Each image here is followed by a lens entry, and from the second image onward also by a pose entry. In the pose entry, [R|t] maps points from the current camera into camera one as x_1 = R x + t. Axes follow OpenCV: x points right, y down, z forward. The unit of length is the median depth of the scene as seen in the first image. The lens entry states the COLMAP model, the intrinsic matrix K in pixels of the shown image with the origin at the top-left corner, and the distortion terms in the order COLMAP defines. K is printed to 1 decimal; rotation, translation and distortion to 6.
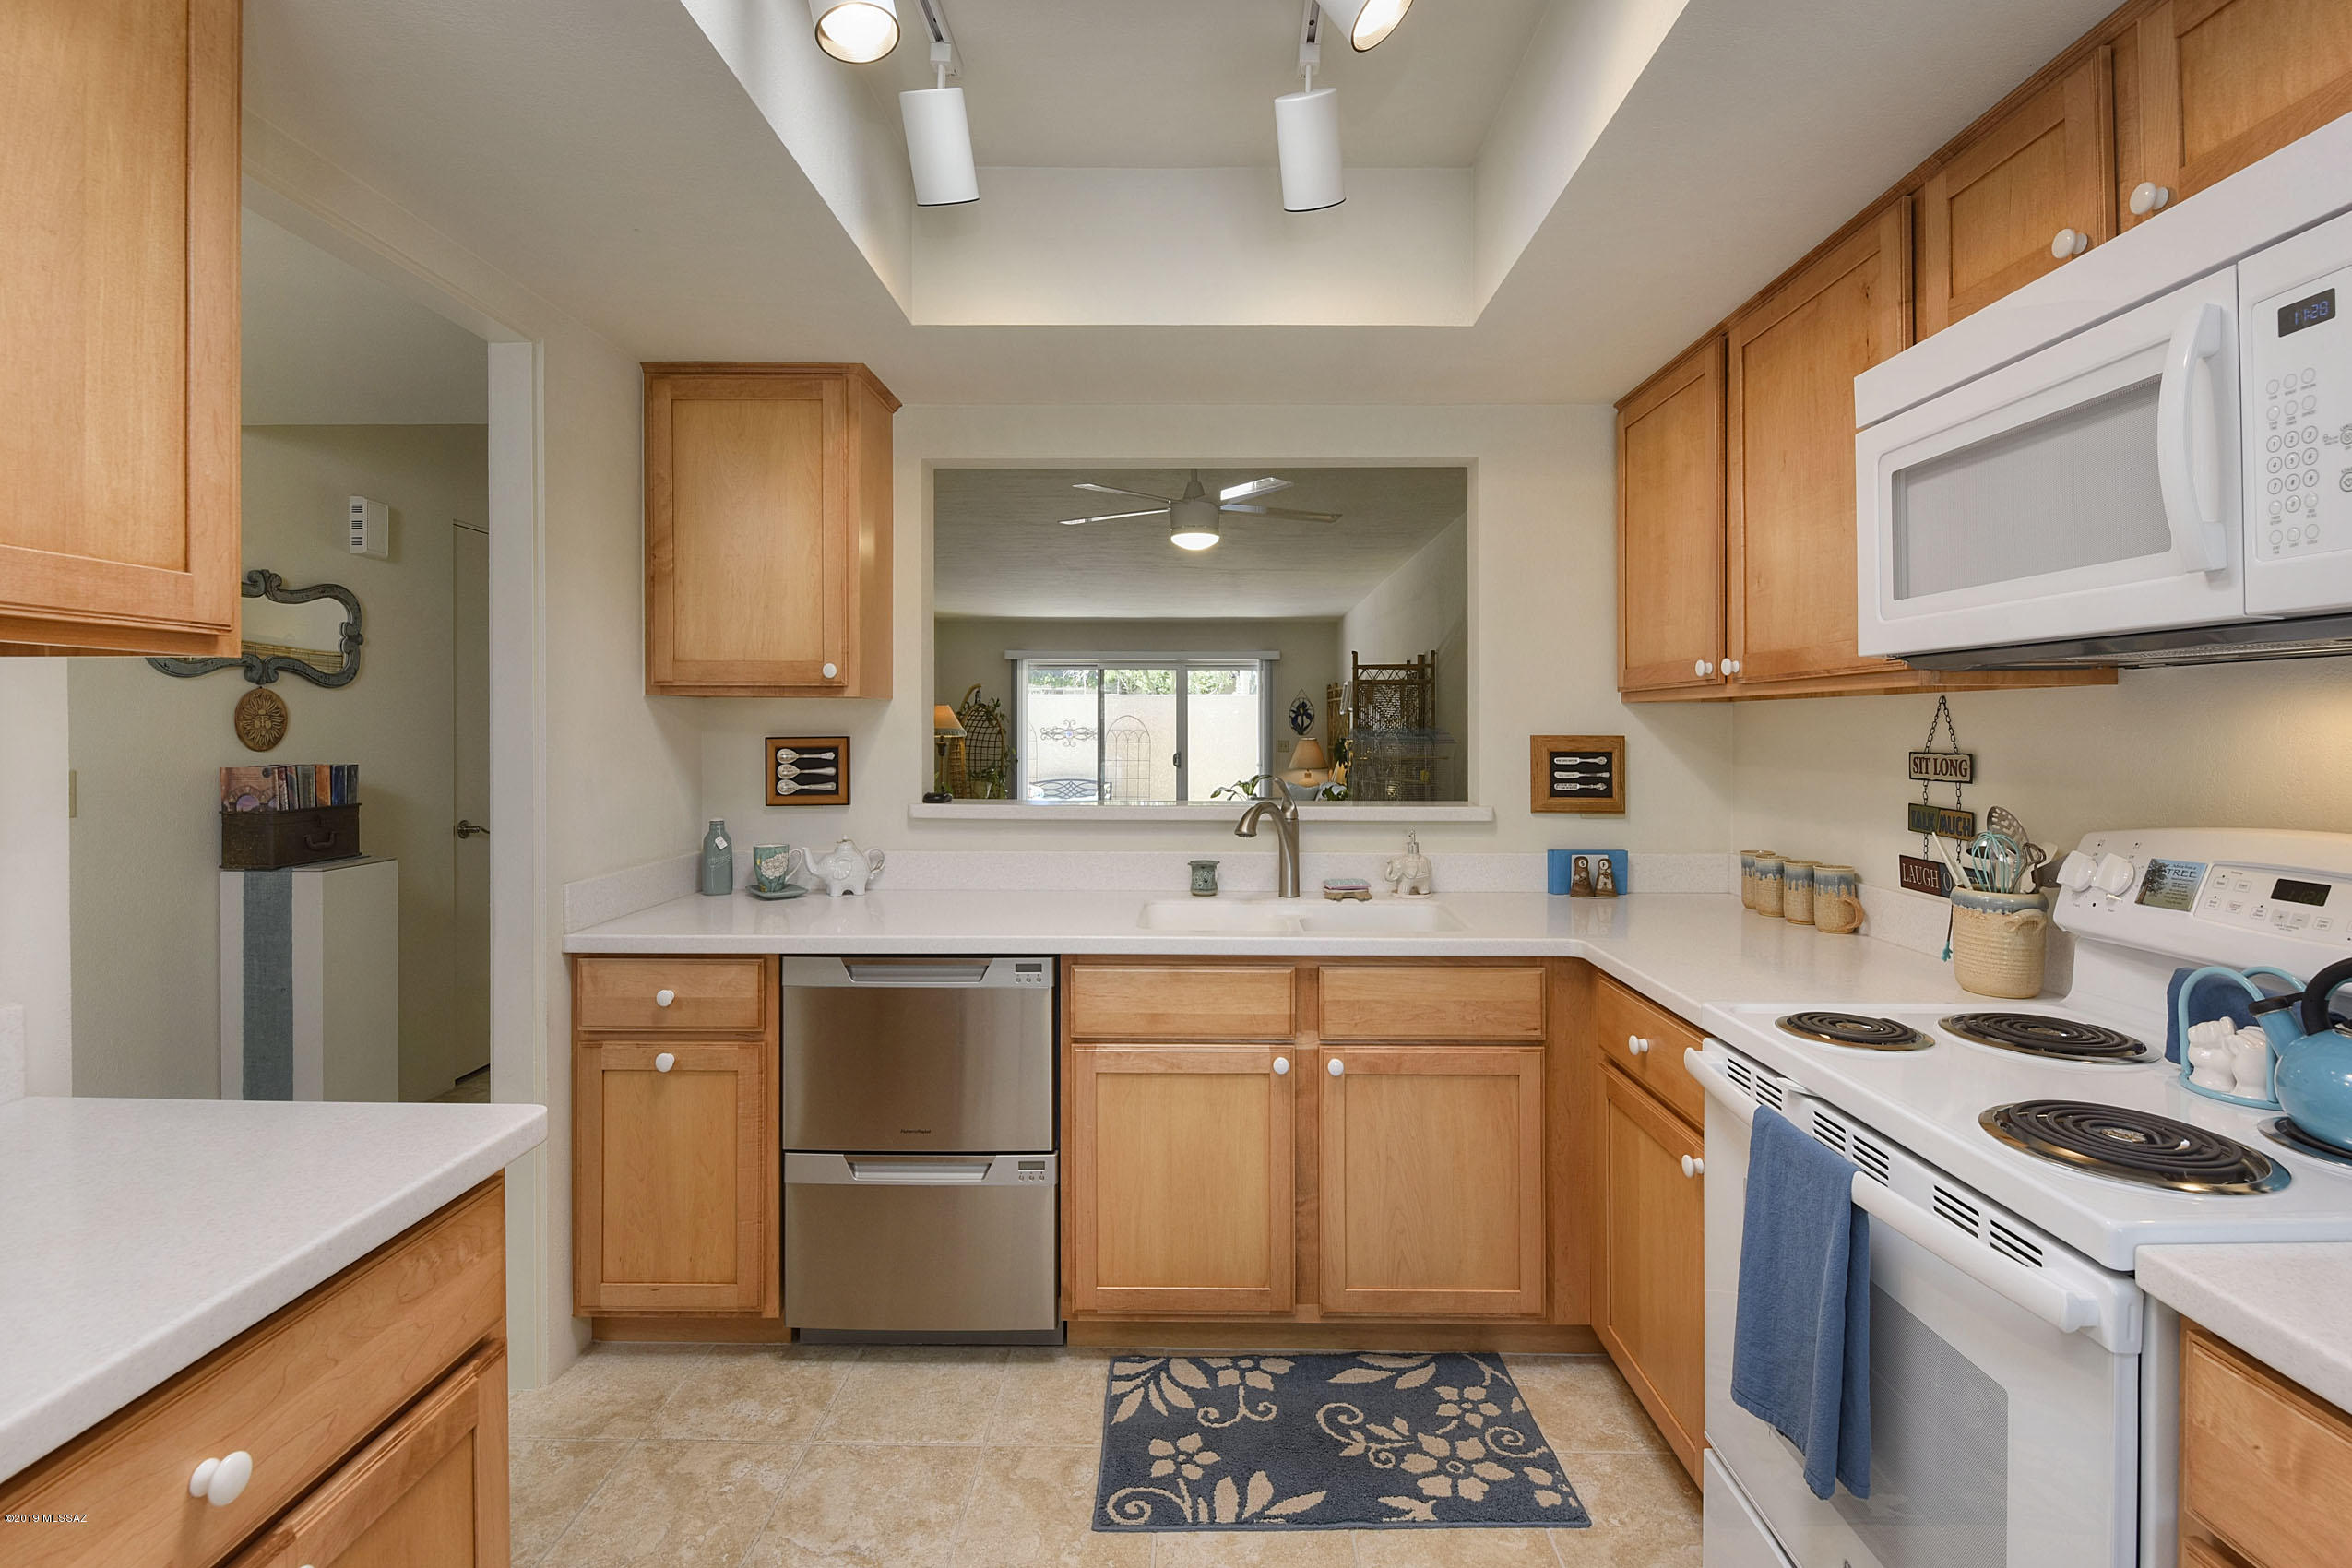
lens RADIAL K [[1050.0, 0, 1185.1], [0, 1050.0, 742.4], [0, 0, 1]] dist [-0.012996, -0.000107]
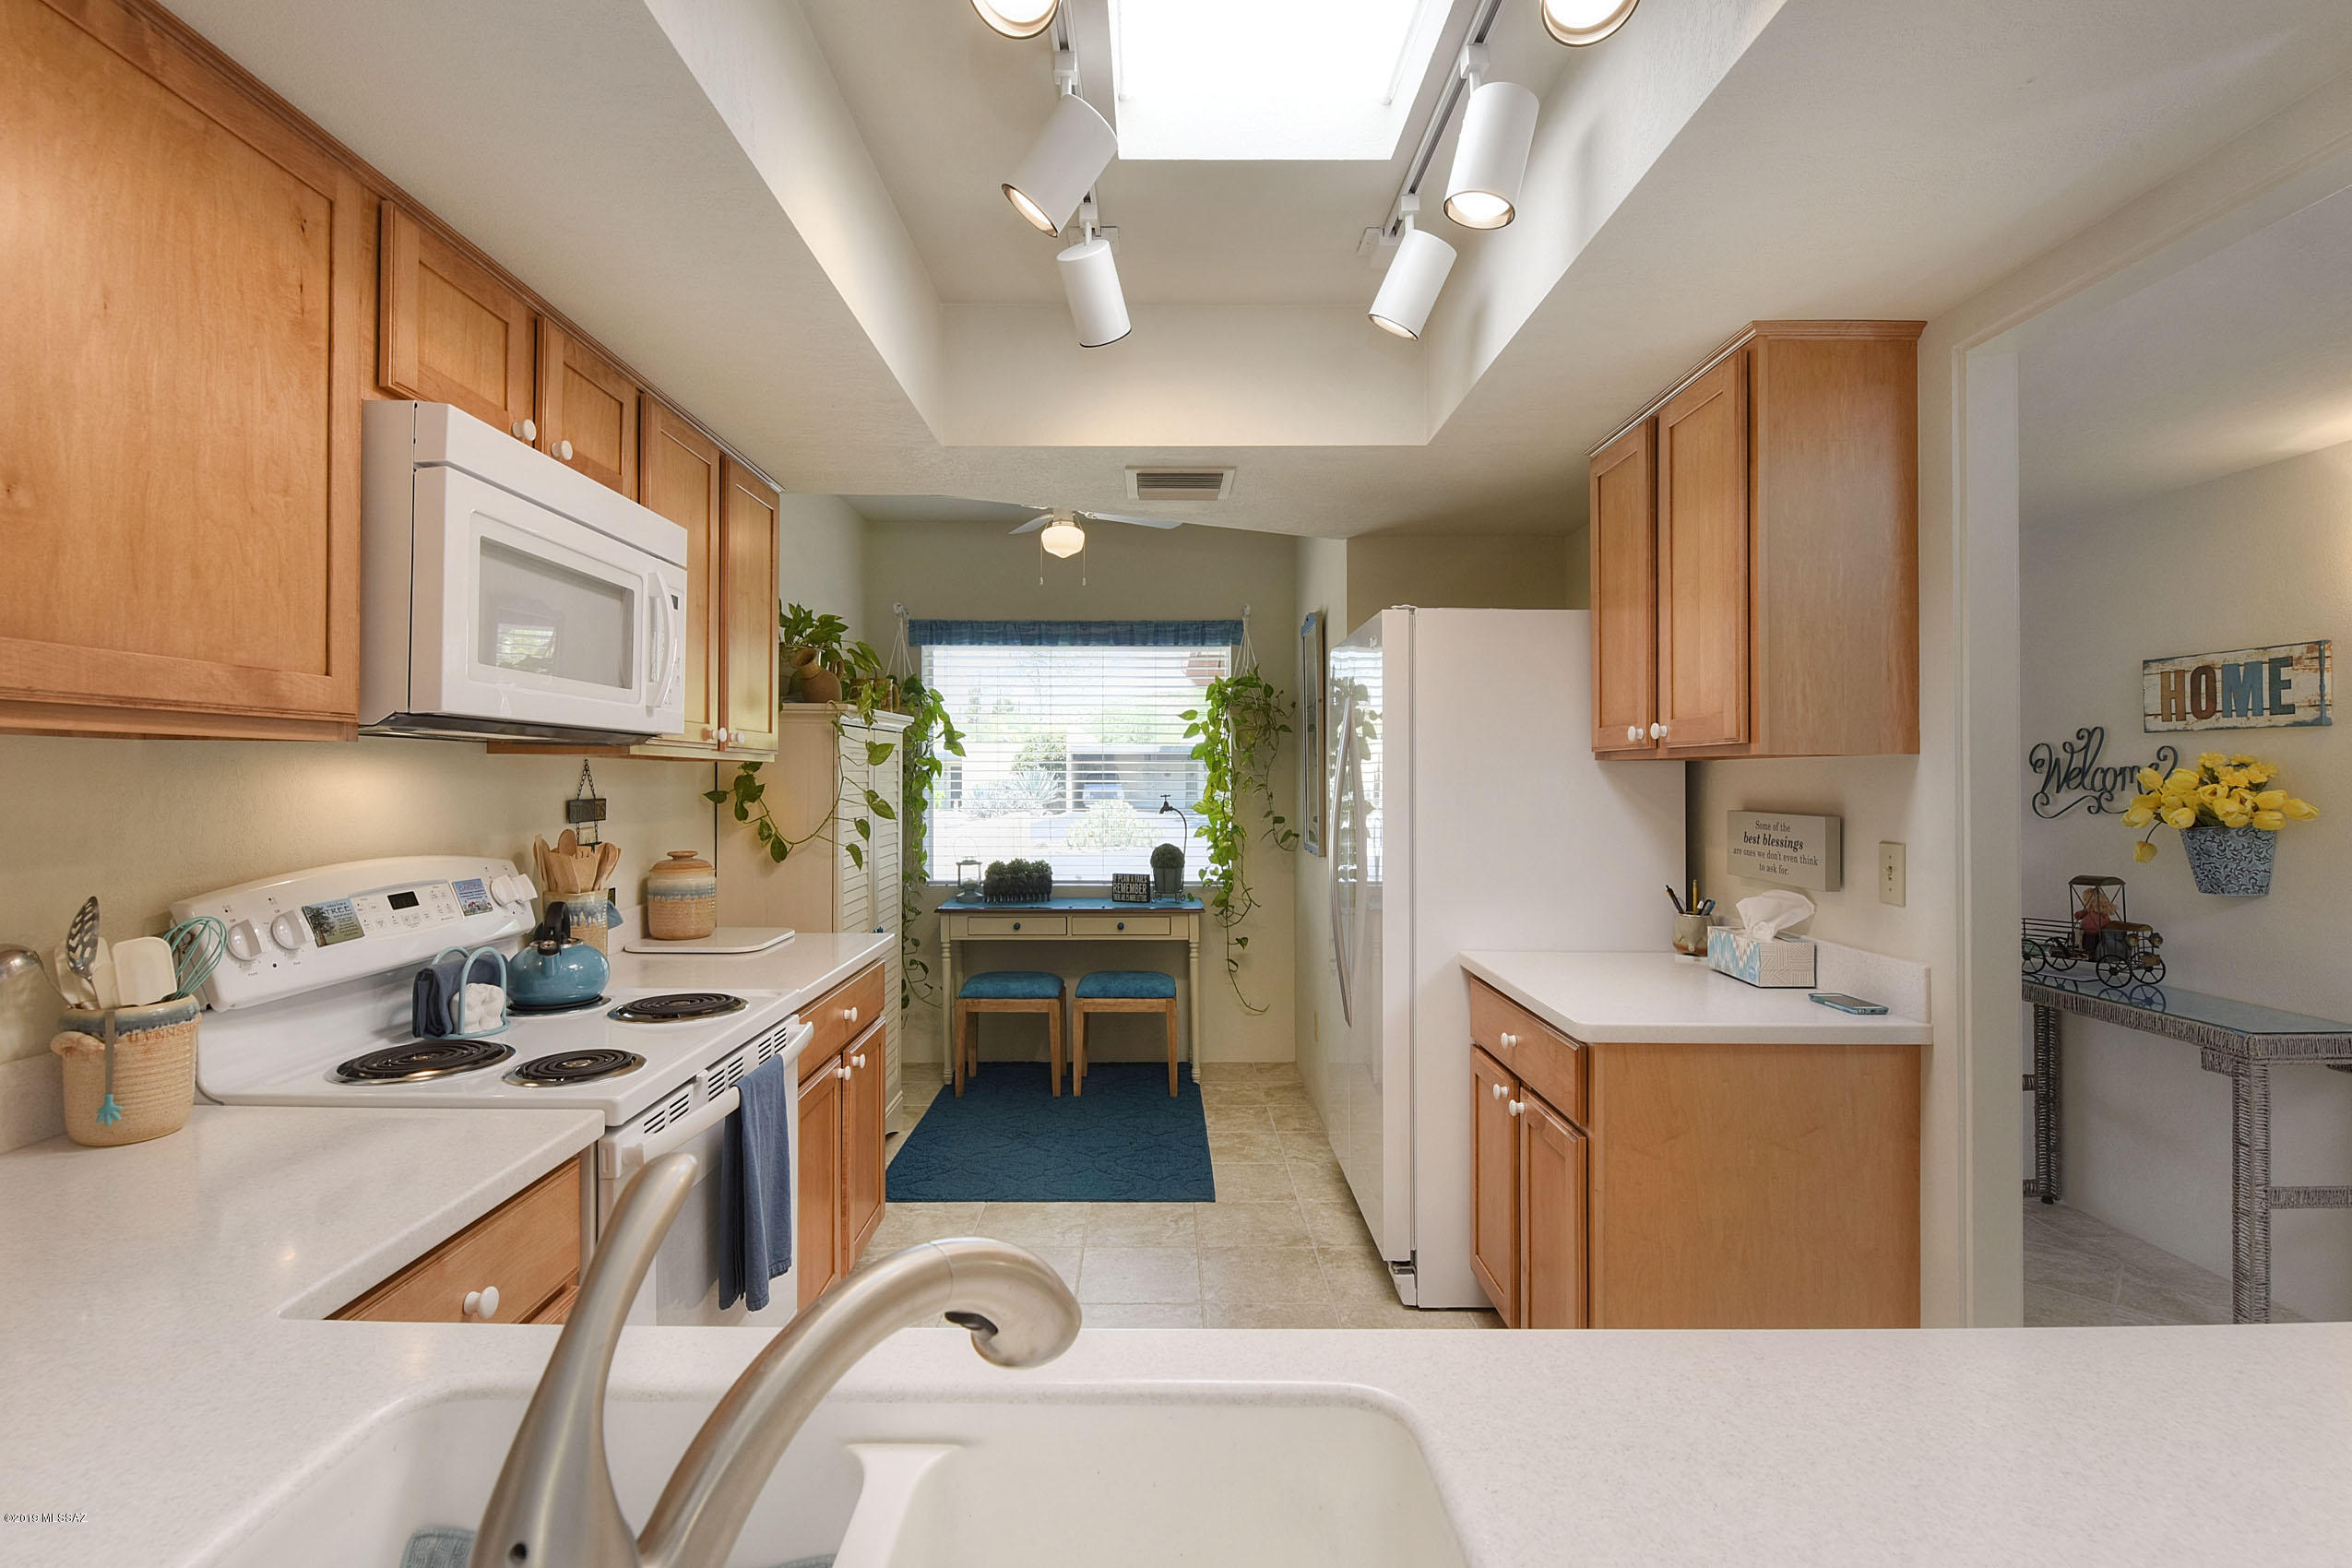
lens RADIAL K [[1061.2, 0, 1161.7], [0, 1061.2, 773.7], [0, 0, 1]] dist [-0.025490, -0.000256]
pose [[-0.999975, -0.006750, 0.002079, 0.012242], [-0.006738, 0.999961, 0.005694, -0.029897], [-0.002117, 0.005680, -0.999982, 1.541699]]
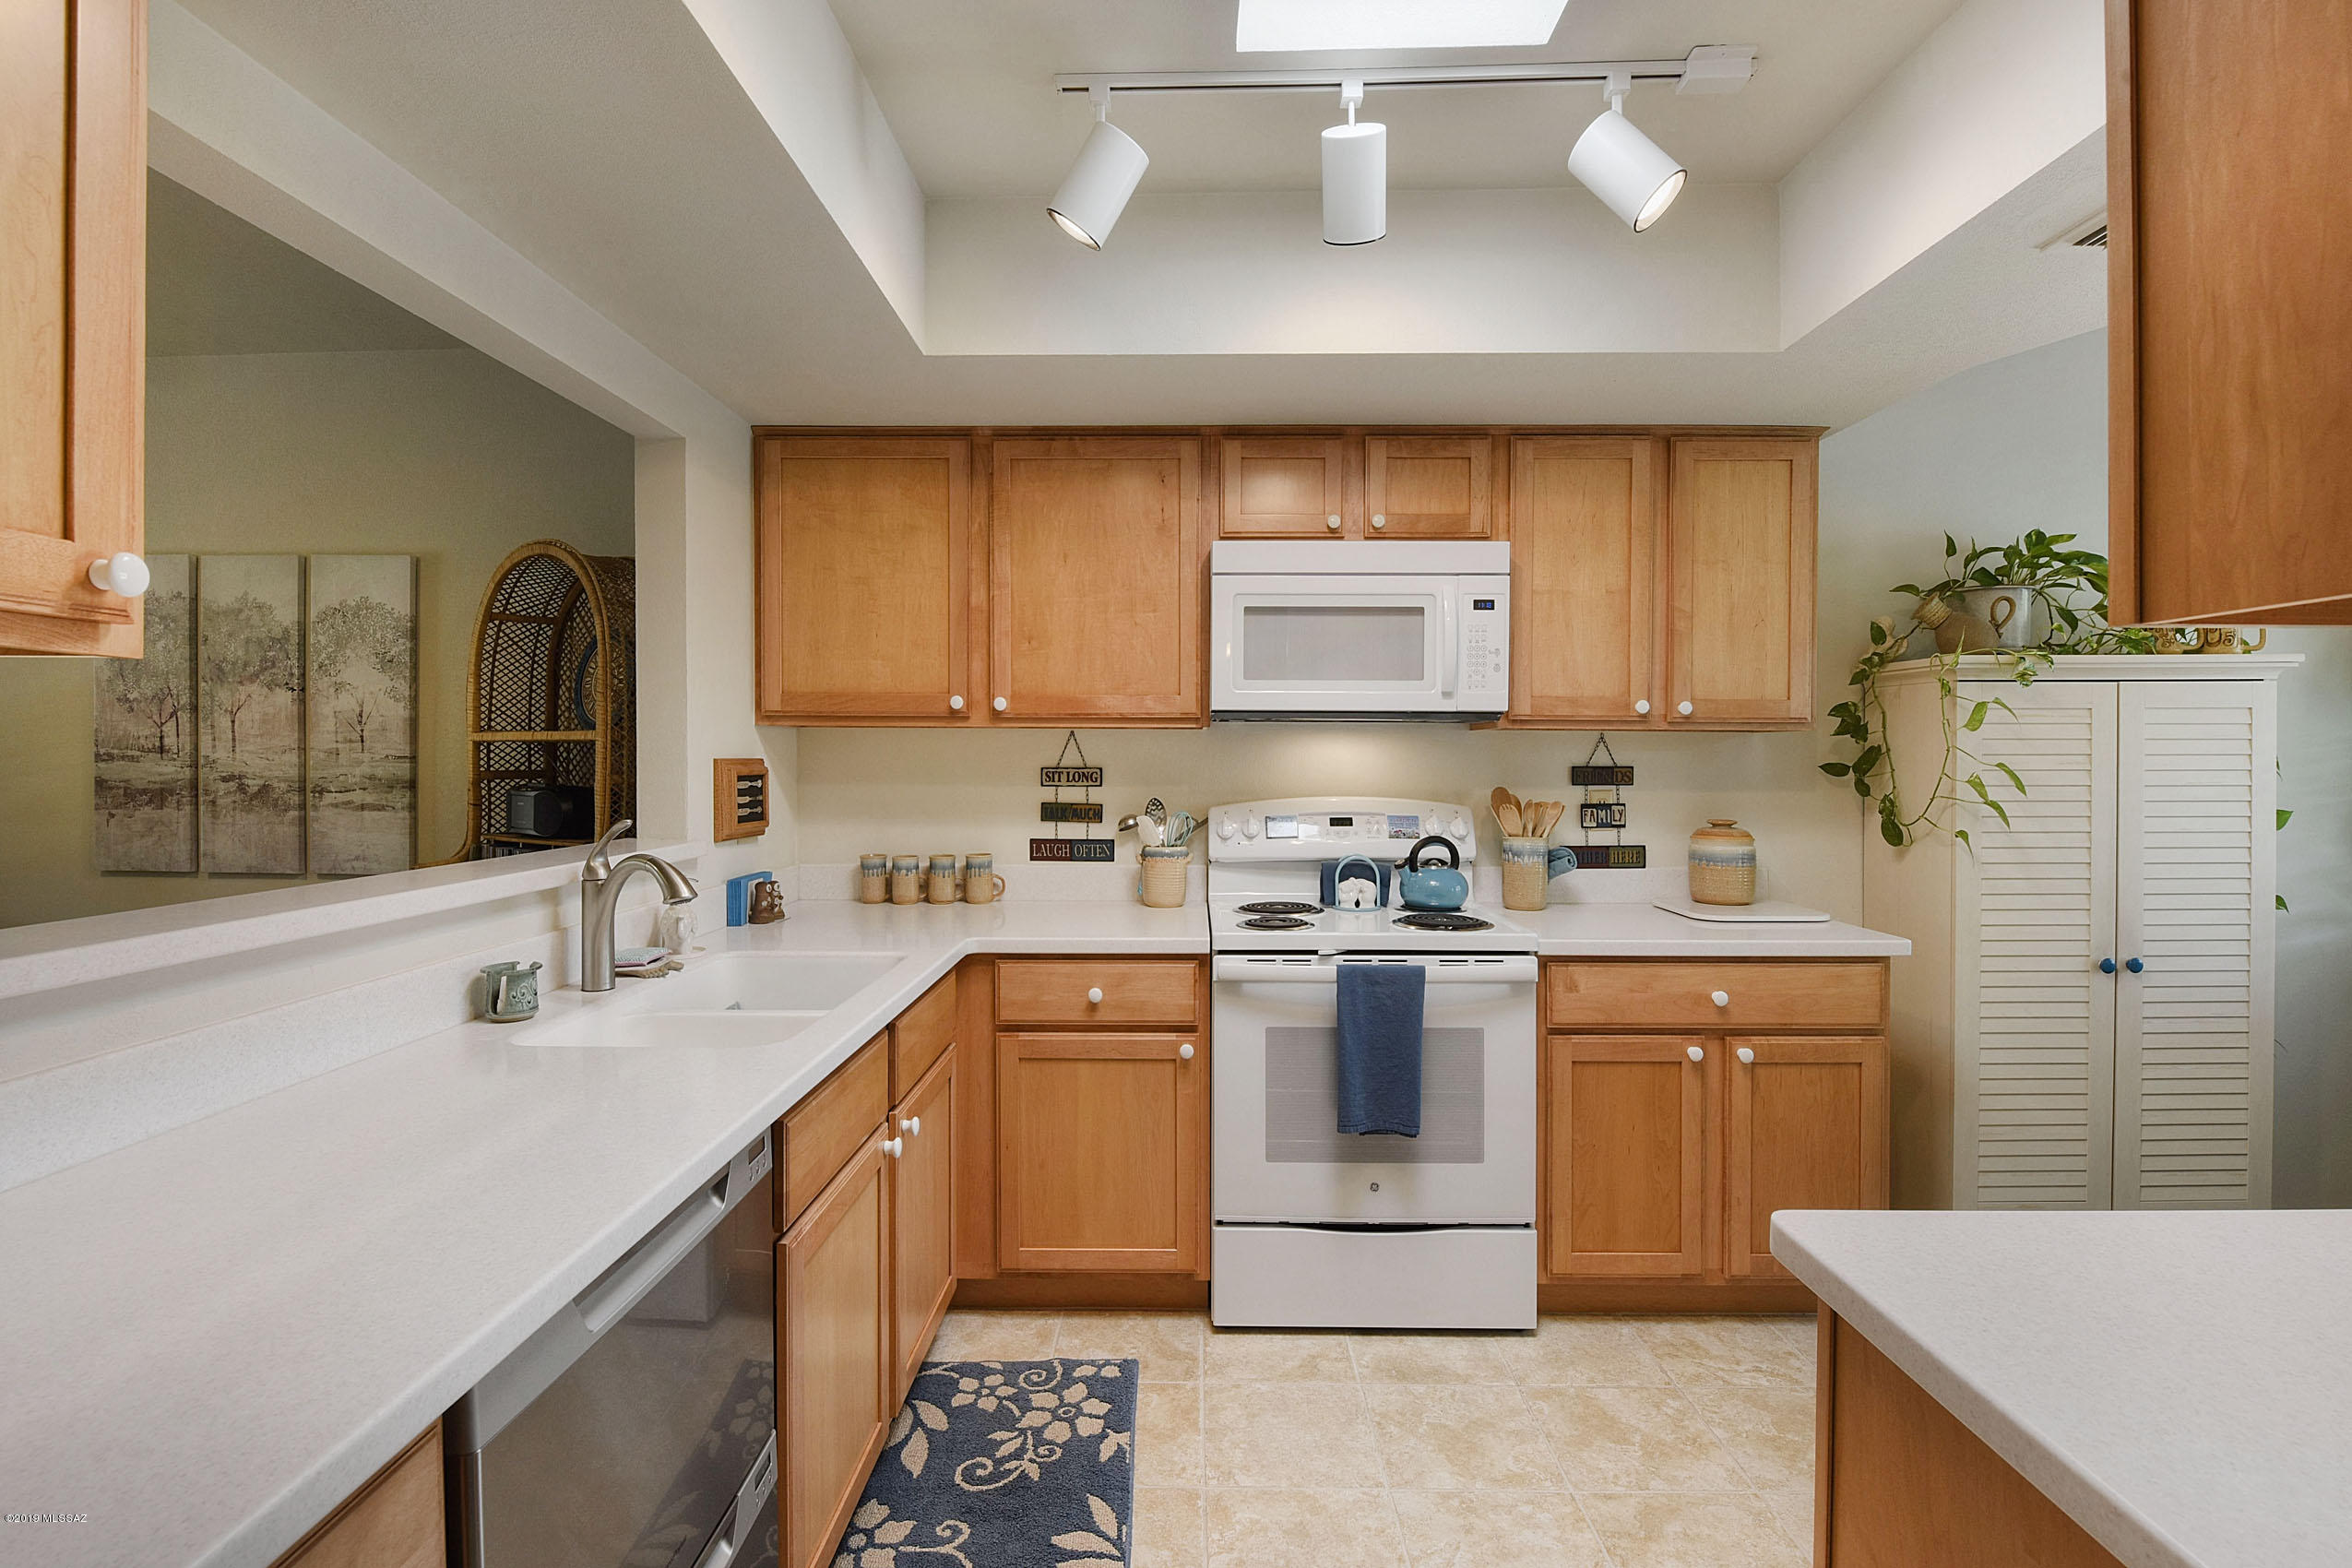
lens RADIAL K [[1061.2, 0, 1161.7], [0, 1061.2, 773.7], [0, 0, 1]] dist [-0.025490, -0.000256]
pose [[0.013507, -0.020346, 0.999702, -0.840597], [0.009661, 0.999749, 0.020217, -0.011131], [-0.999862, 0.009385, 0.013700, 0.863618]]
